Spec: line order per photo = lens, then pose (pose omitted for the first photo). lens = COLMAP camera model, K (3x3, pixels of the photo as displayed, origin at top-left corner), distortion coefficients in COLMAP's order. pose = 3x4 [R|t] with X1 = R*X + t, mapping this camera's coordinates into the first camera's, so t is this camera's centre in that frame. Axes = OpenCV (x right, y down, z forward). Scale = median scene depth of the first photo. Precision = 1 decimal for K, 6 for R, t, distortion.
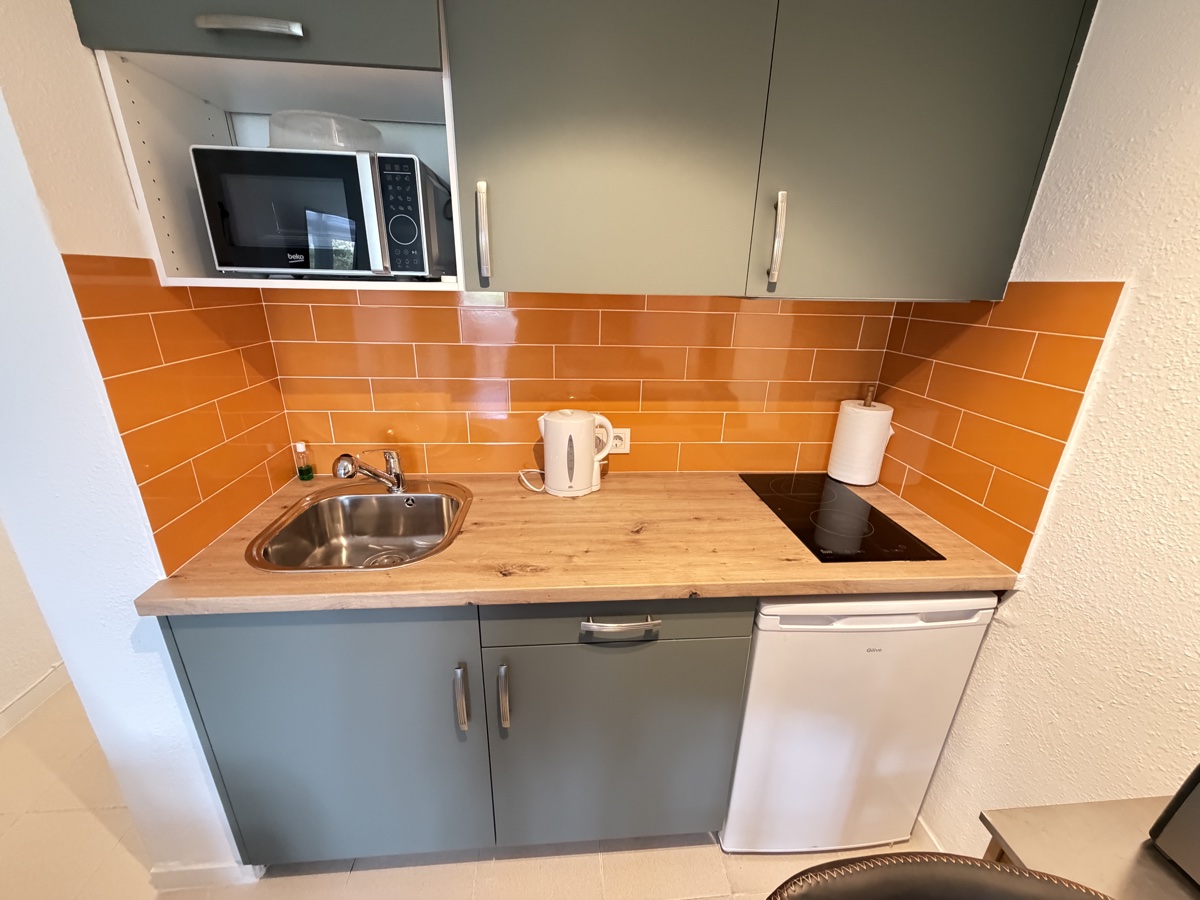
lens RADIAL K [[479.4, 0, 598.2], [0, 479.4, 450.7], [0, 0, 1]] dist [0.000413, 0.000276]
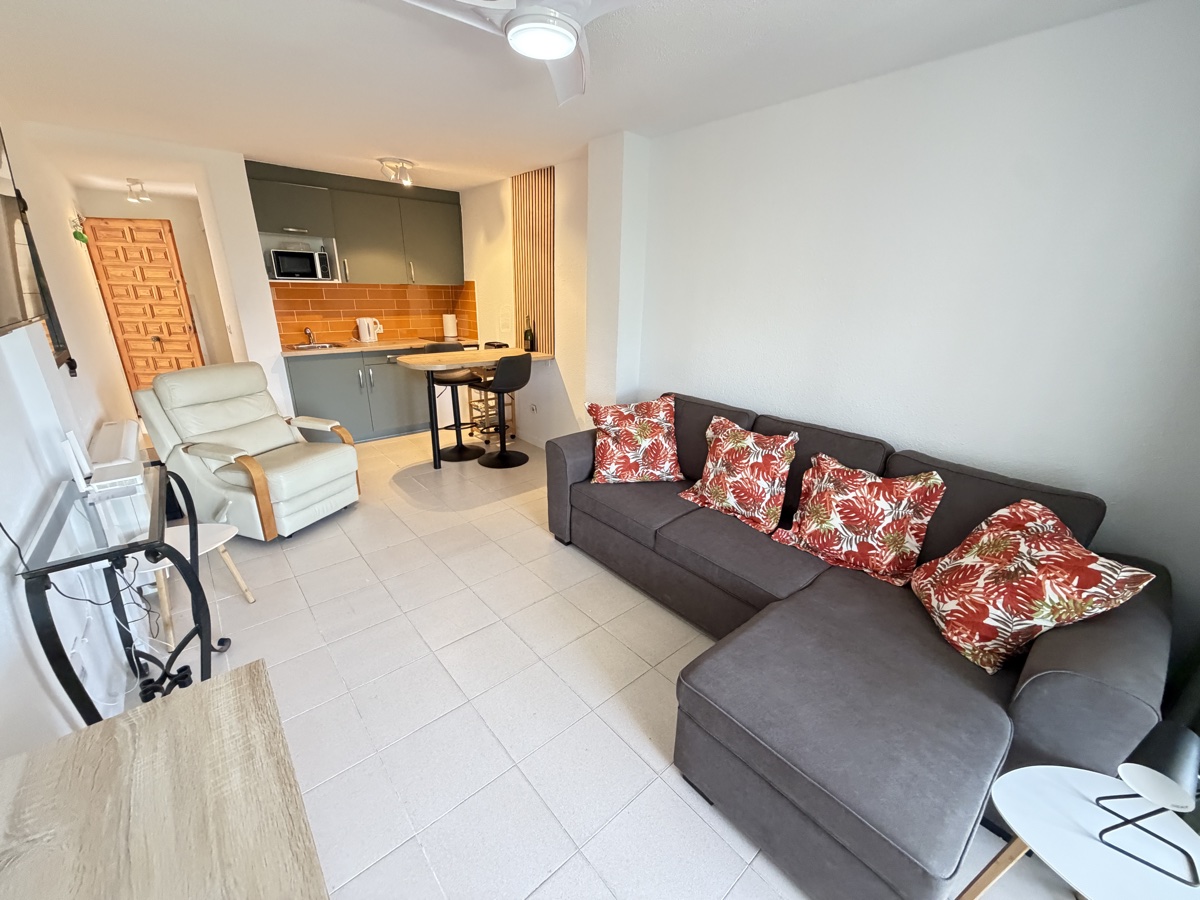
lens RADIAL K [[479.4, 0, 596.6], [0, 479.4, 453.0], [0, 0, 1]] dist [0.000413, 0.000276]
pose [[0.803068, -0.201938, 0.560627, -1.122282], [0.198575, 0.977742, 0.067736, 1.283694], [-0.561827, 0.056930, 0.825293, -3.640524]]
